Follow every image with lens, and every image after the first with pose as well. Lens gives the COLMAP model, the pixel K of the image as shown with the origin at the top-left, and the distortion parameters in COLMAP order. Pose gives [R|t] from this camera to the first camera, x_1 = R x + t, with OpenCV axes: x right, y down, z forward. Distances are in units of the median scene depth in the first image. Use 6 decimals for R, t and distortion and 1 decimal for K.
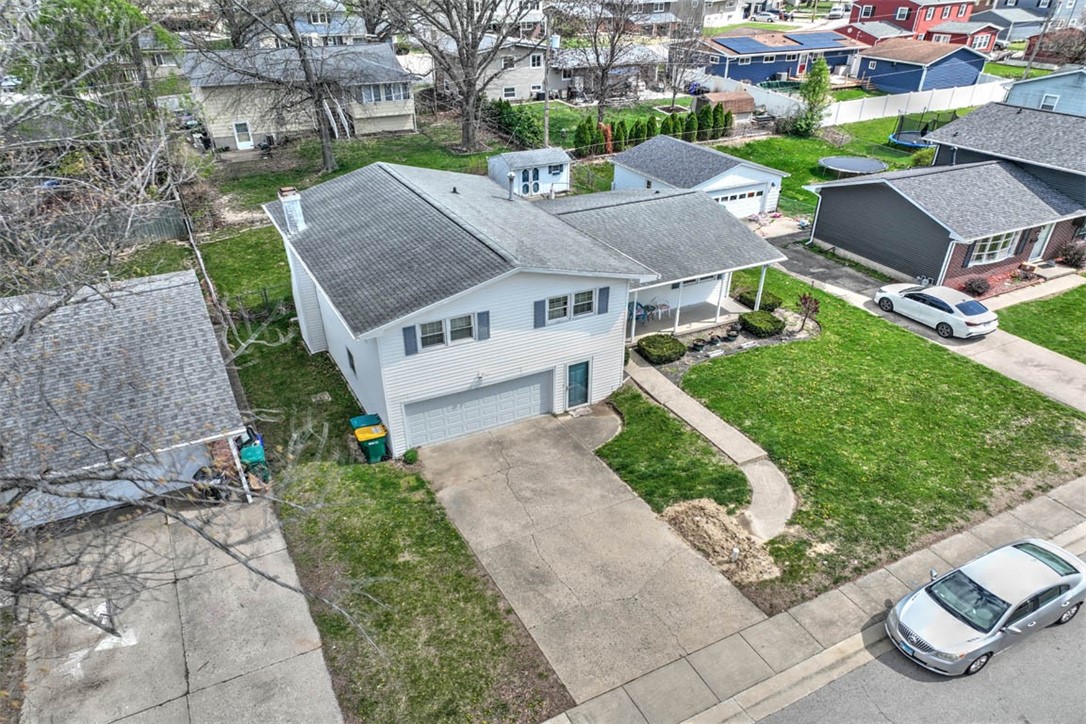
lens RADIAL K [[720.8, 0, 549.7], [0, 720.8, 432.3], [0, 0, 1]] dist [-0.002562, 0.015200]
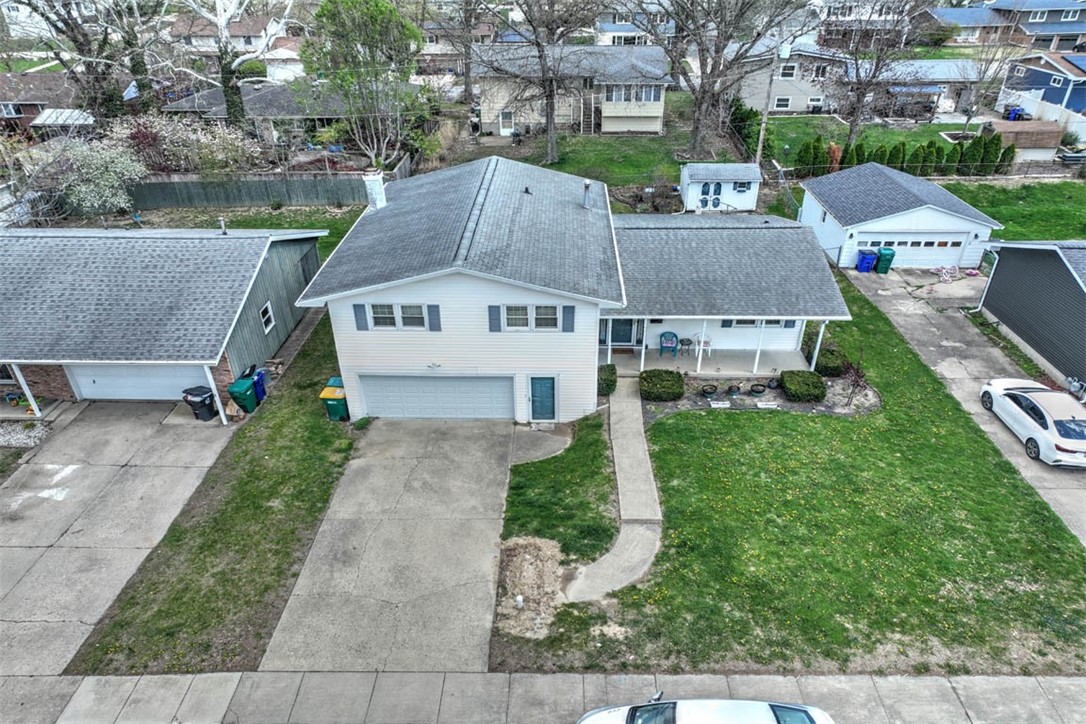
lens RADIAL K [[720.8, 0, 549.7], [0, 720.8, 432.3], [0, 0, 1]] dist [-0.002562, 0.015200]
pose [[0.883754, 0.256824, -0.391179, 0.445510], [-0.257070, 0.964952, 0.052753, -0.076367], [0.391017, 0.053939, 0.918801, 0.104434]]
